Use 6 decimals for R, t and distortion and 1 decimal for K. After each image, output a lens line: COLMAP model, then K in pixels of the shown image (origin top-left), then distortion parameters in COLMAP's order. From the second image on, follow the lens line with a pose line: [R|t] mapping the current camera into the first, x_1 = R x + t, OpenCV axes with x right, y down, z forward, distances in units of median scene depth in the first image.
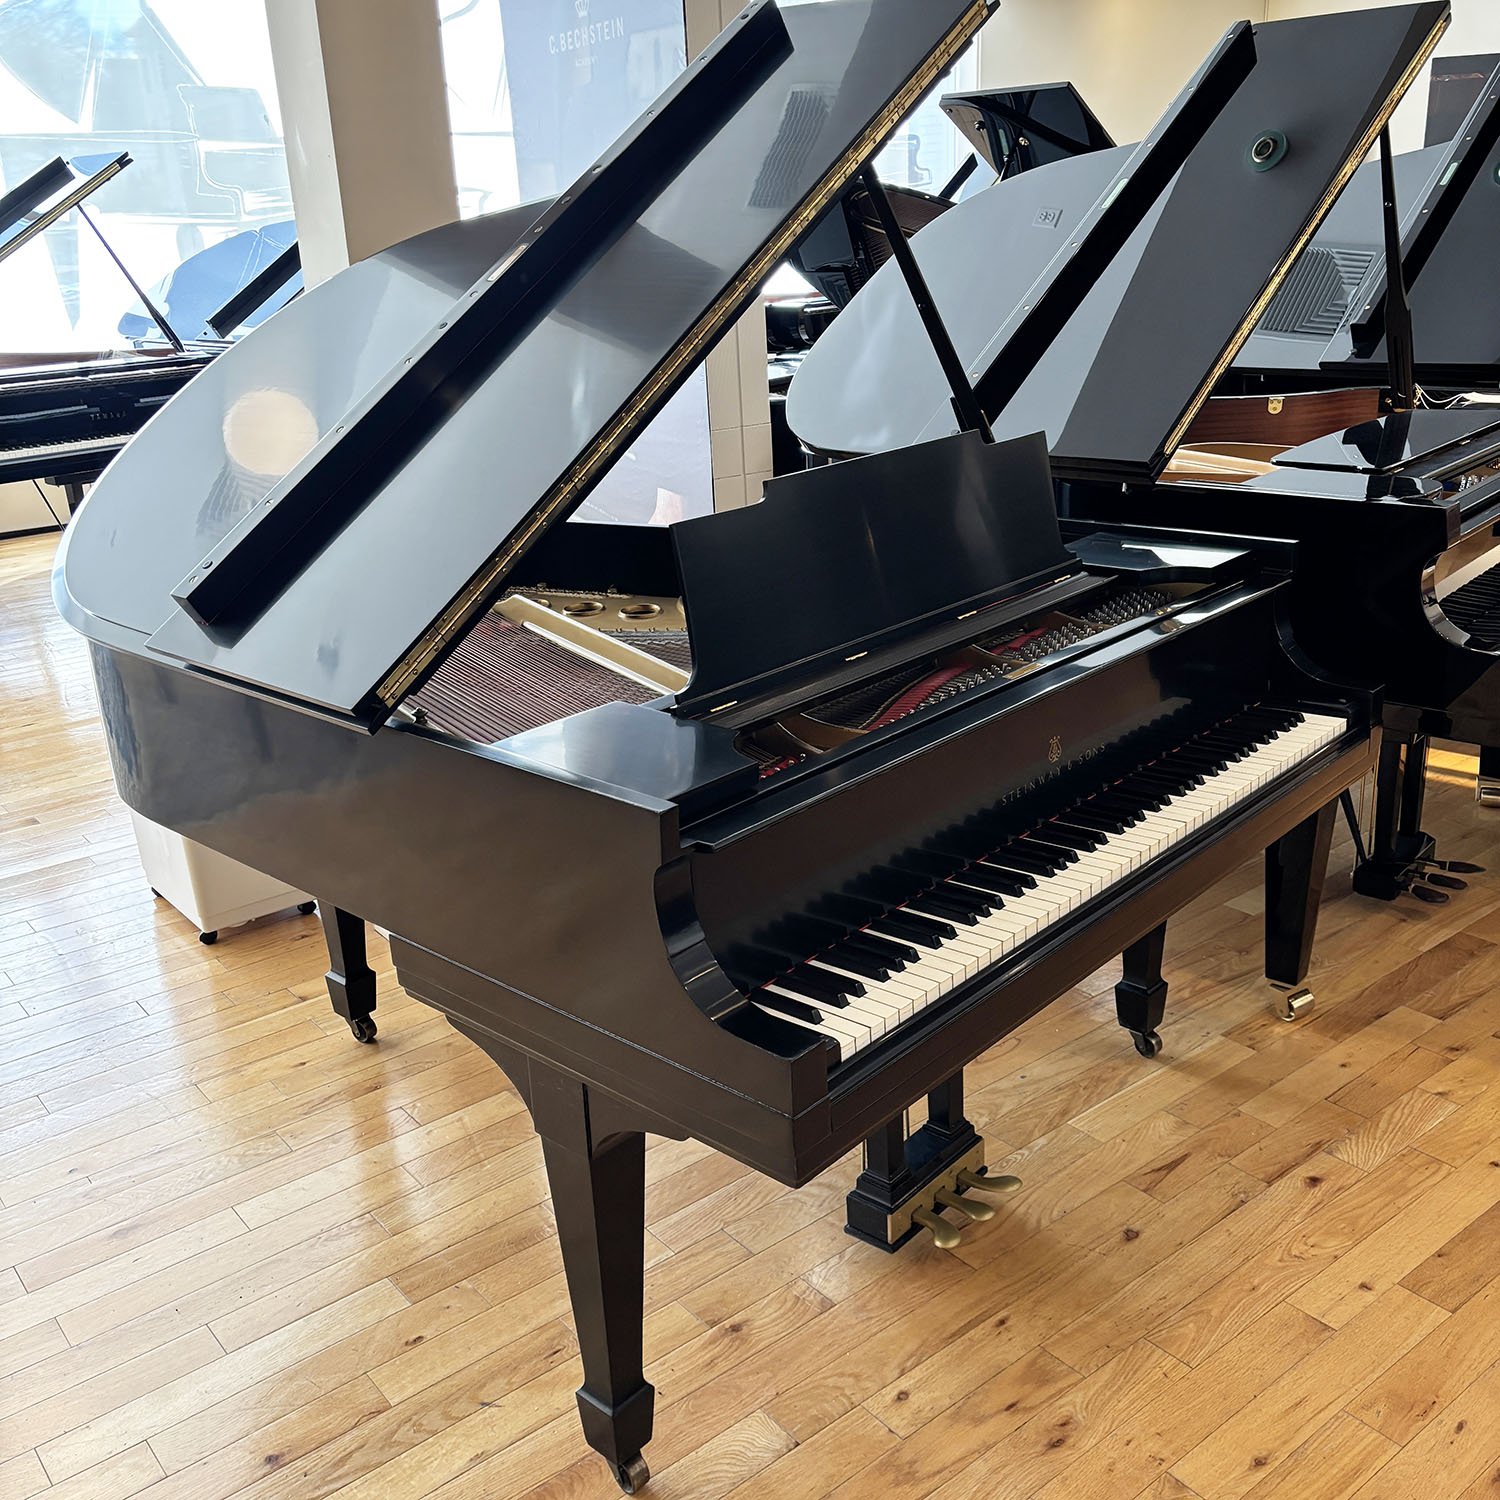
lens RADIAL K [[1518.6, 0, 751.3], [0, 1518.6, 754.6], [0, 0, 1]] dist [0.025238, 0.000000]
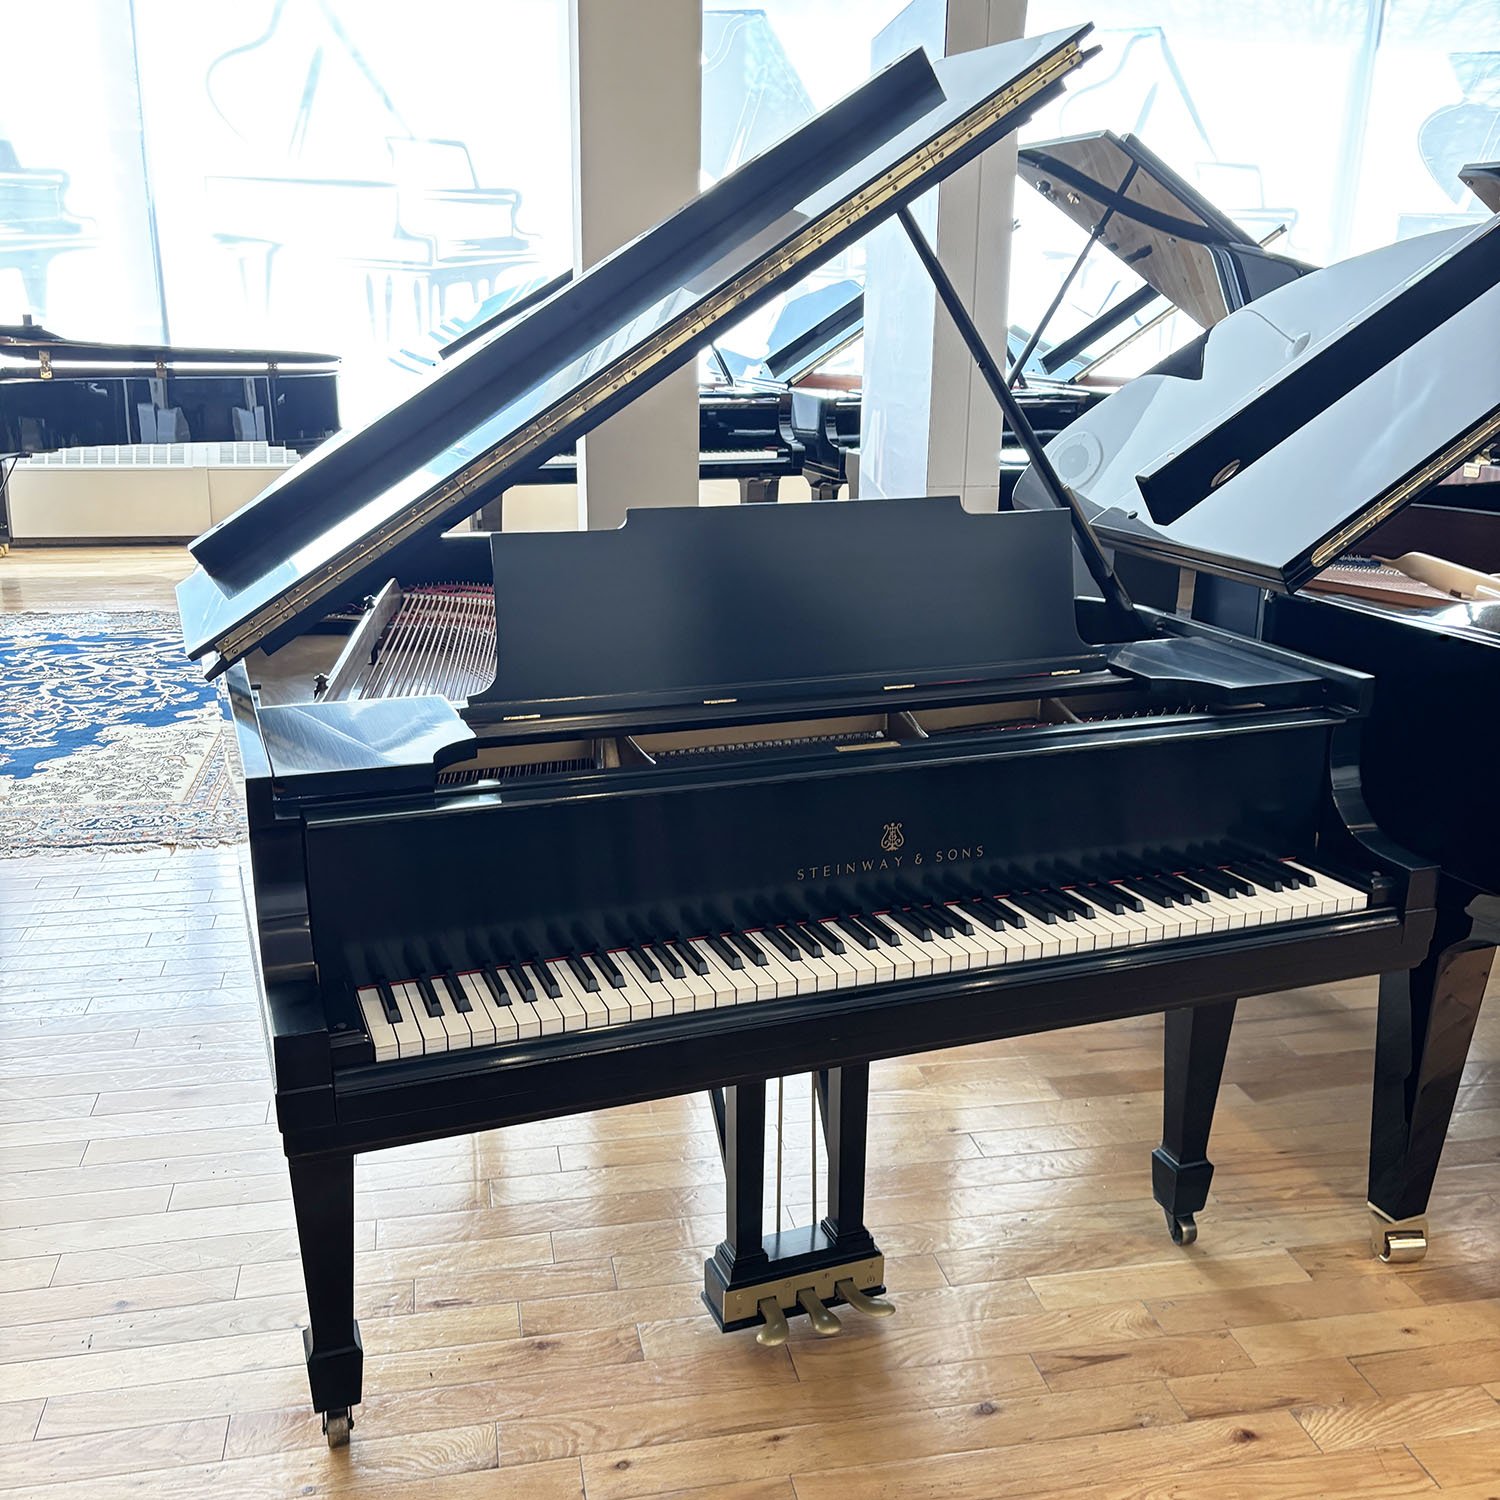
lens RADIAL K [[1518.6, 0, 738.5], [0, 1518.6, 750.6], [0, 0, 1]] dist [0.025238, 0.000000]
pose [[0.886818, 0.184476, -0.423701, 0.410122], [-0.203080, 0.979161, 0.001266, -0.030443], [0.415105, 0.084923, 0.905801, 0.101595]]
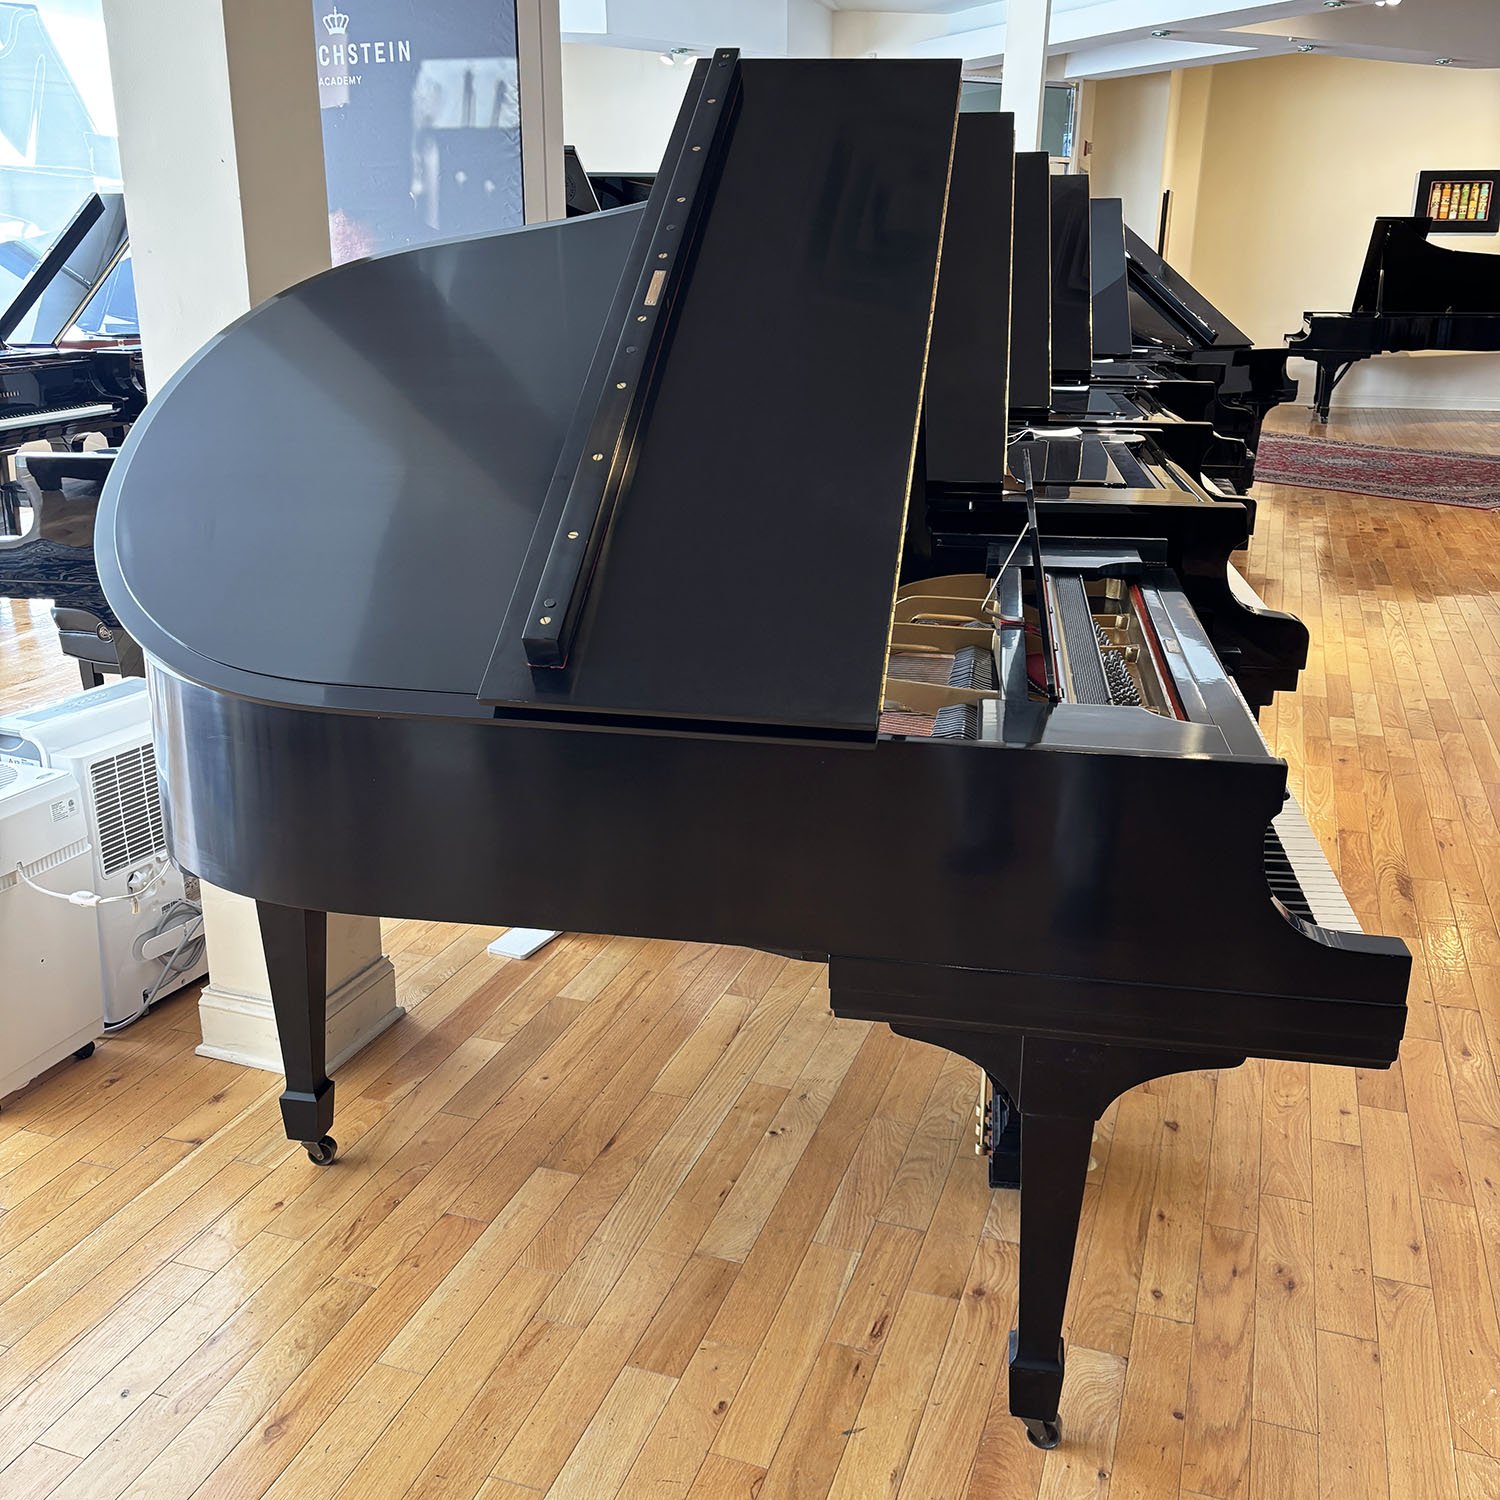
lens RADIAL K [[1518.6, 0, 738.2], [0, 1518.6, 746.9], [0, 0, 1]] dist [0.025238, 0.000000]
pose [[0.844676, -0.113291, 0.523152, -0.594829], [0.136013, 0.990694, -0.005066, -0.014504], [-0.517709, 0.075435, 0.852225, 0.140633]]
